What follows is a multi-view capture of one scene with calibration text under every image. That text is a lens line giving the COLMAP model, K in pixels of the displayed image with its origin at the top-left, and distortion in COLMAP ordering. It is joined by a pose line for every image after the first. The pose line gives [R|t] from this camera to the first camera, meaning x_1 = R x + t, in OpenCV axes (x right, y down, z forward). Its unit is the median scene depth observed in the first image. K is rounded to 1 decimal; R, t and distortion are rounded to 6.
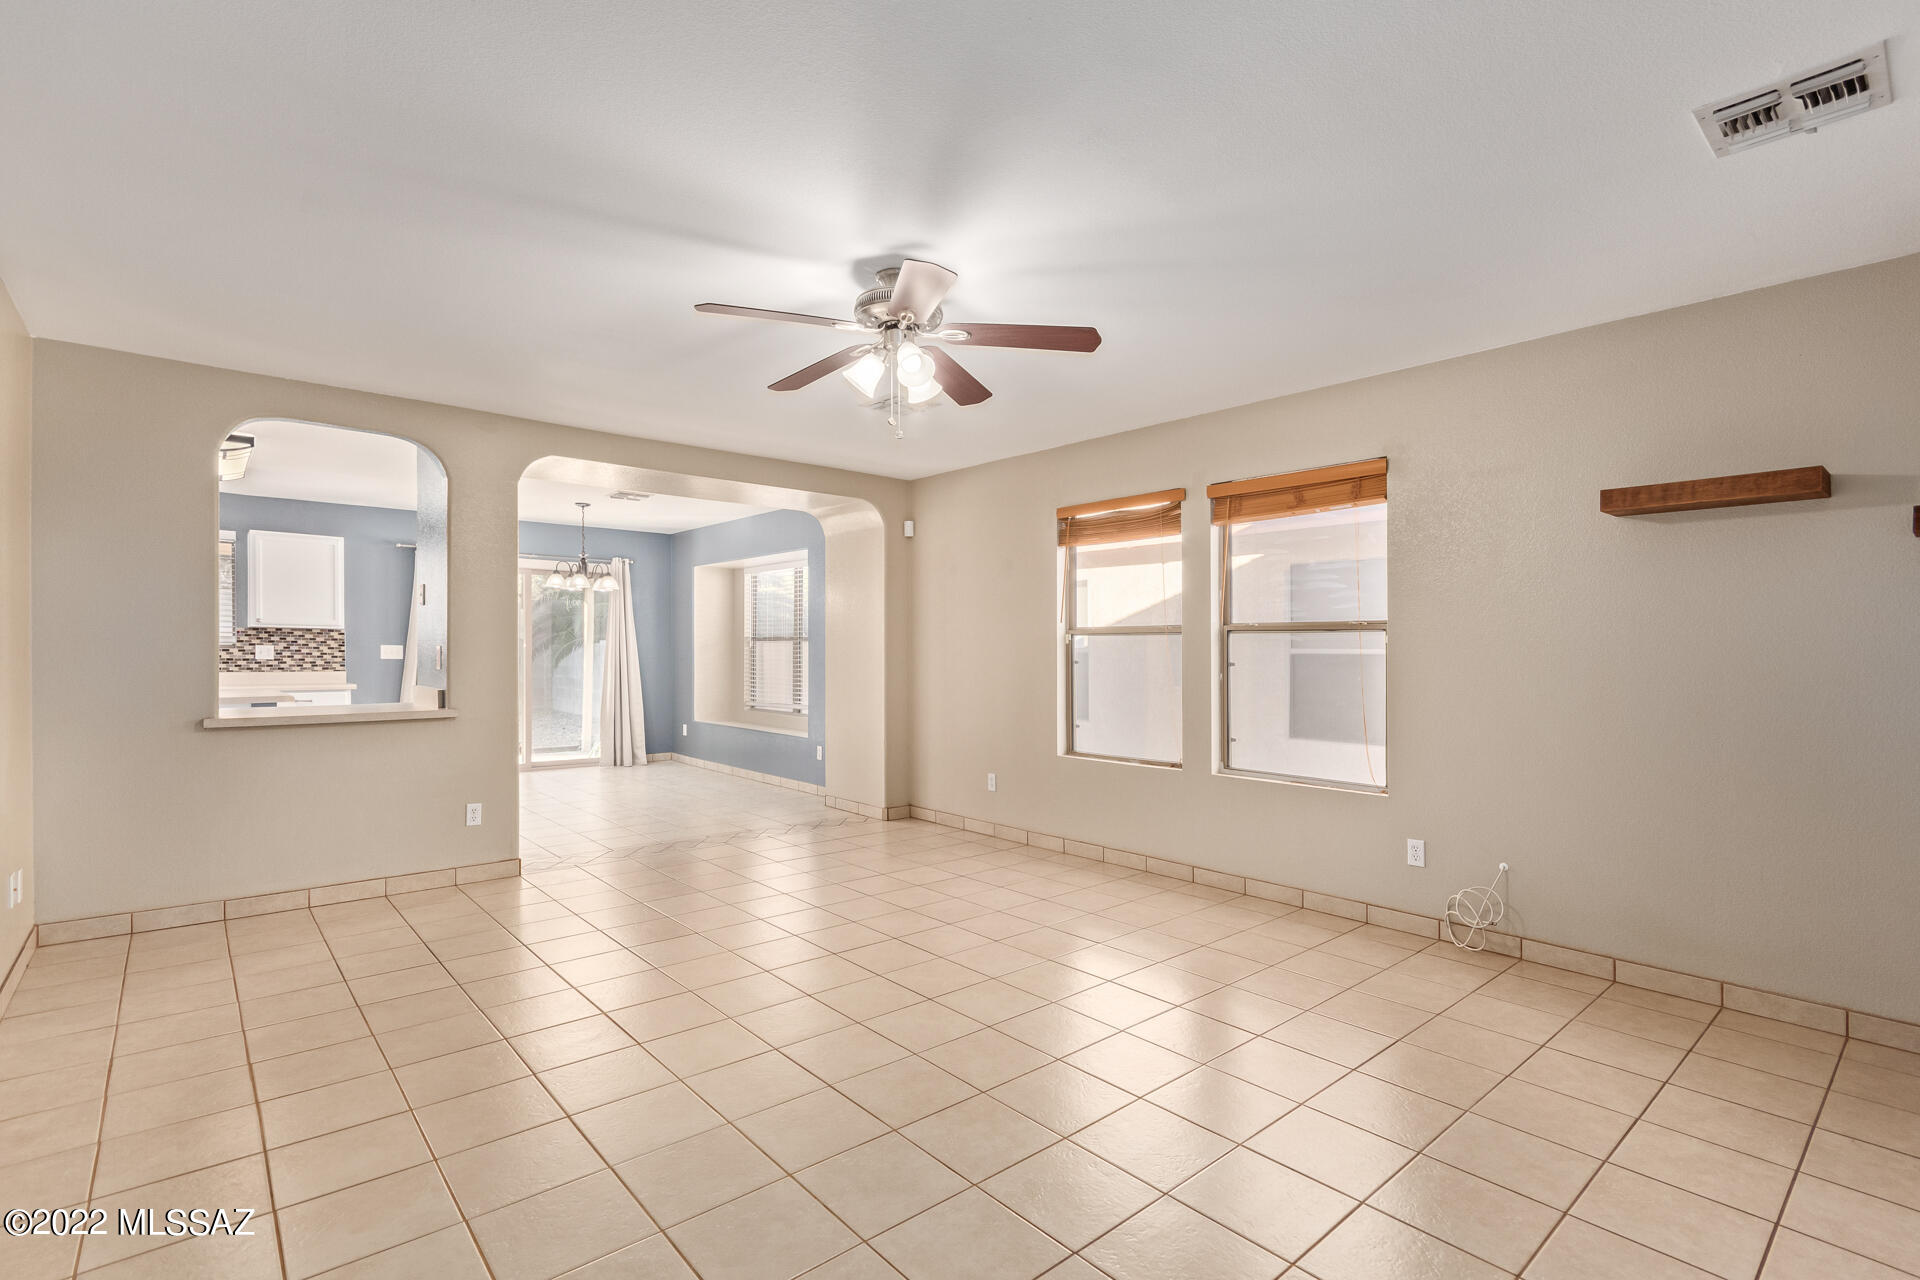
lens RADIAL K [[898.8, 0, 960.2], [0, 898.8, 647.3], [0, 0, 1]] dist [0.000540, 0.000040]
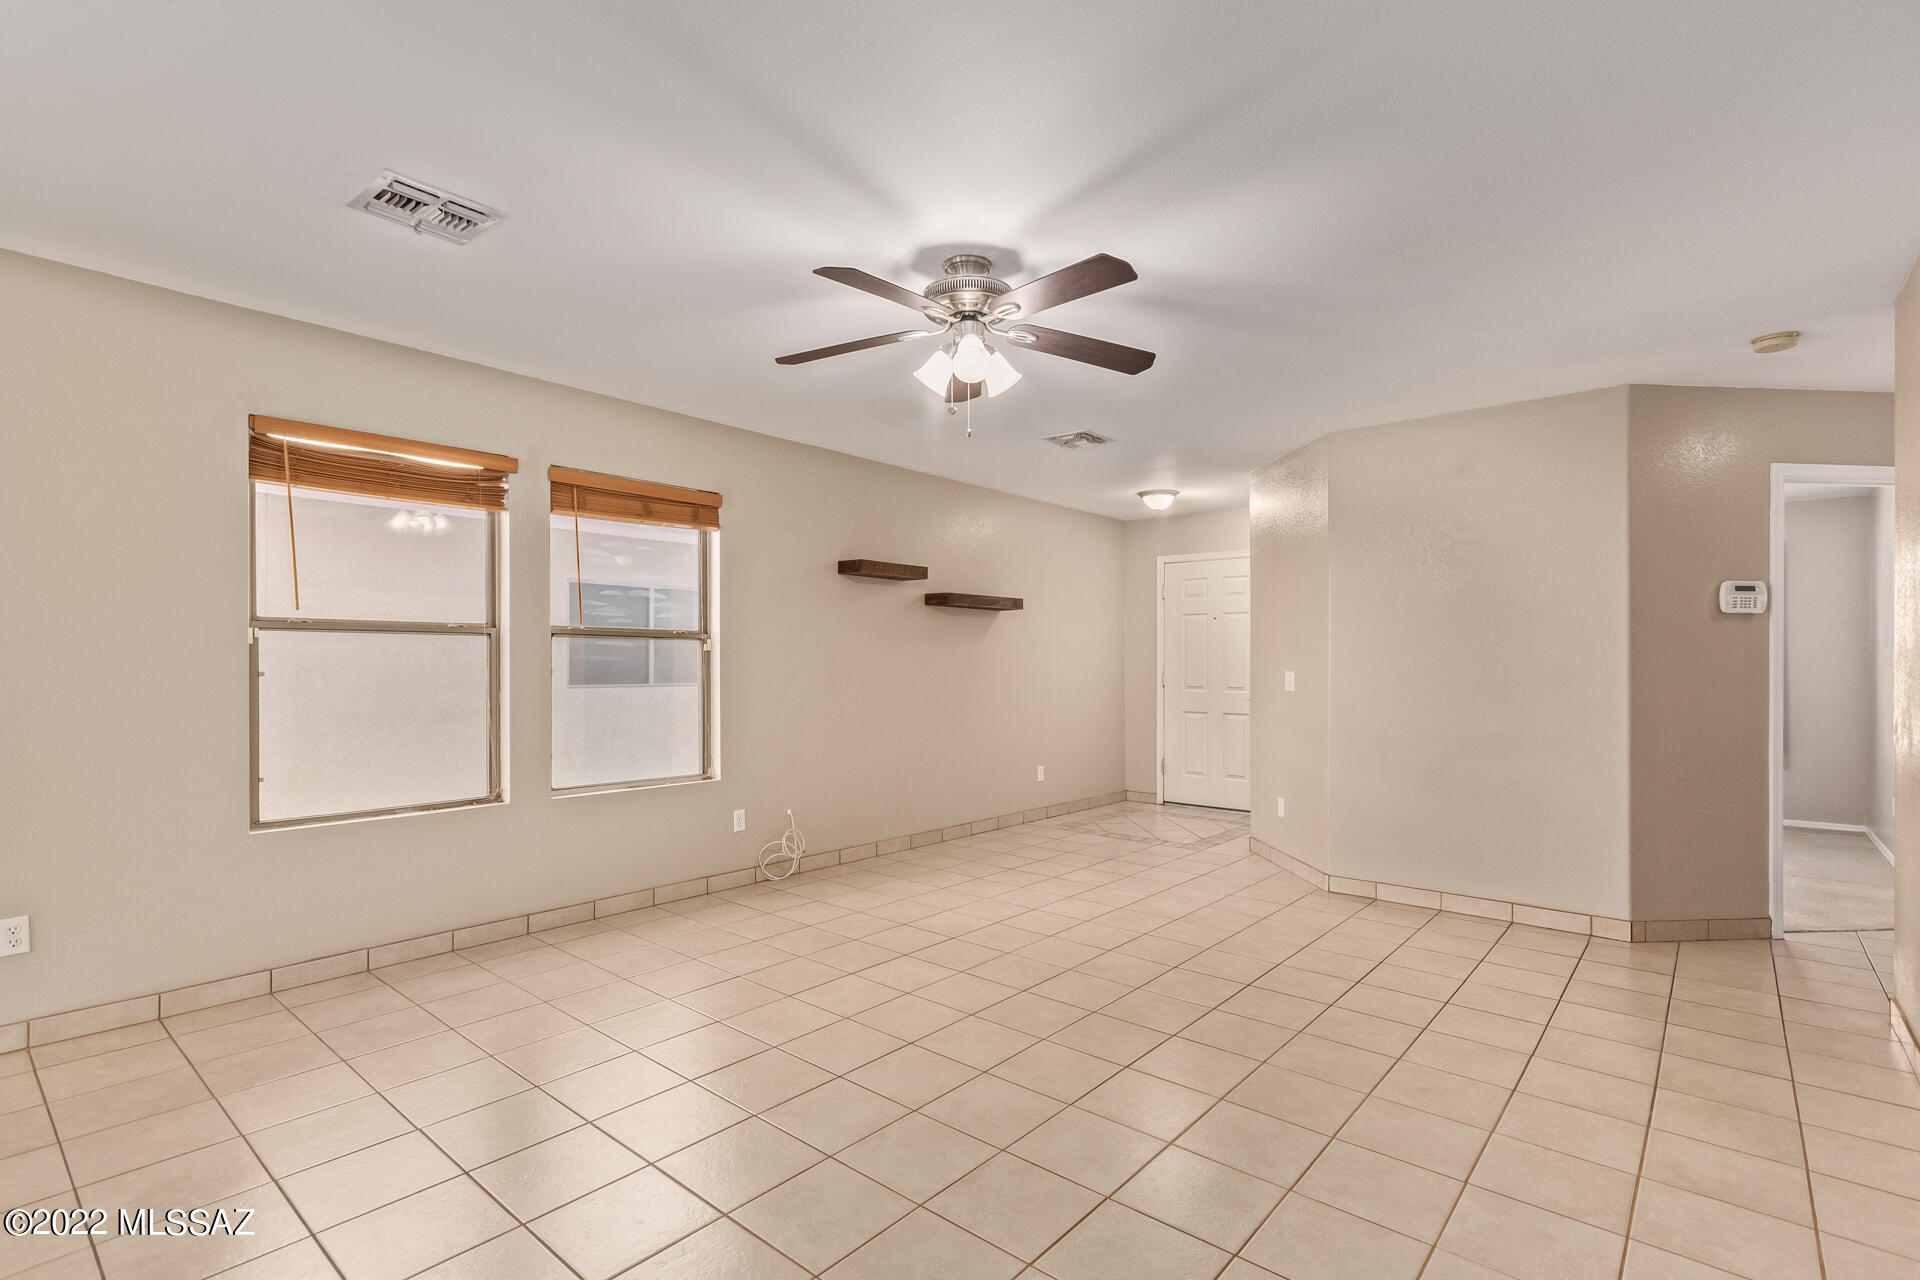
lens RADIAL K [[898.8, 0, 964.4], [0, 898.8, 636.7], [0, 0, 1]] dist [0.000540, 0.000040]
pose [[-0.132070, 0.016739, 0.991099, -0.657077], [-0.006678, 0.999820, -0.017776, -0.003315], [-0.991218, -0.008966, -0.131934, 0.740528]]
